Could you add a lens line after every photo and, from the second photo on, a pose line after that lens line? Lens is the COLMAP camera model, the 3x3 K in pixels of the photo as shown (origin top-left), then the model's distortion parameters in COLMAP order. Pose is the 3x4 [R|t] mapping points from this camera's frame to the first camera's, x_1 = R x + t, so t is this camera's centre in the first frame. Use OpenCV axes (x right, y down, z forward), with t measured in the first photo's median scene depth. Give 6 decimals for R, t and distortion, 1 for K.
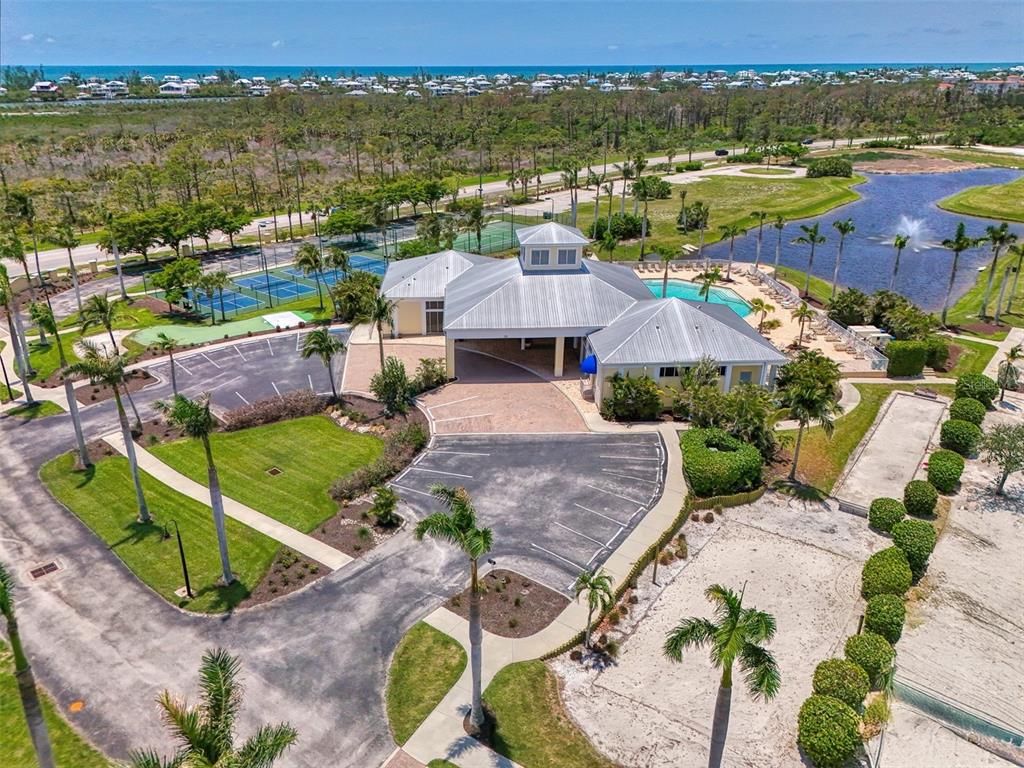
lens RADIAL K [[756.0, 0, 511.4], [0, 756.0, 385.1], [0, 0, 1]] dist [0.004232, -0.007460]
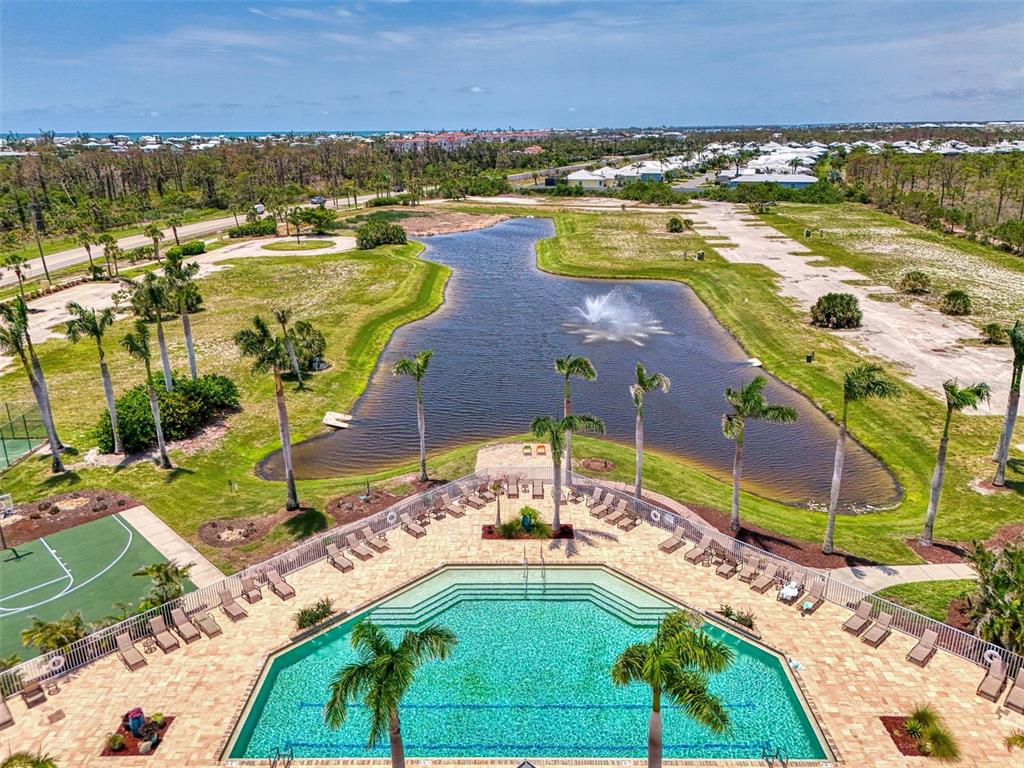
lens RADIAL K [[756.0, 0, 513.5], [0, 756.0, 384.3], [0, 0, 1]] dist [0.004232, -0.007460]
pose [[0.754251, -0.207796, 0.622837, 0.009382], [0.256500, 0.966472, 0.011822, -0.084501], [-0.604411, 0.150841, 0.782262, 0.252044]]
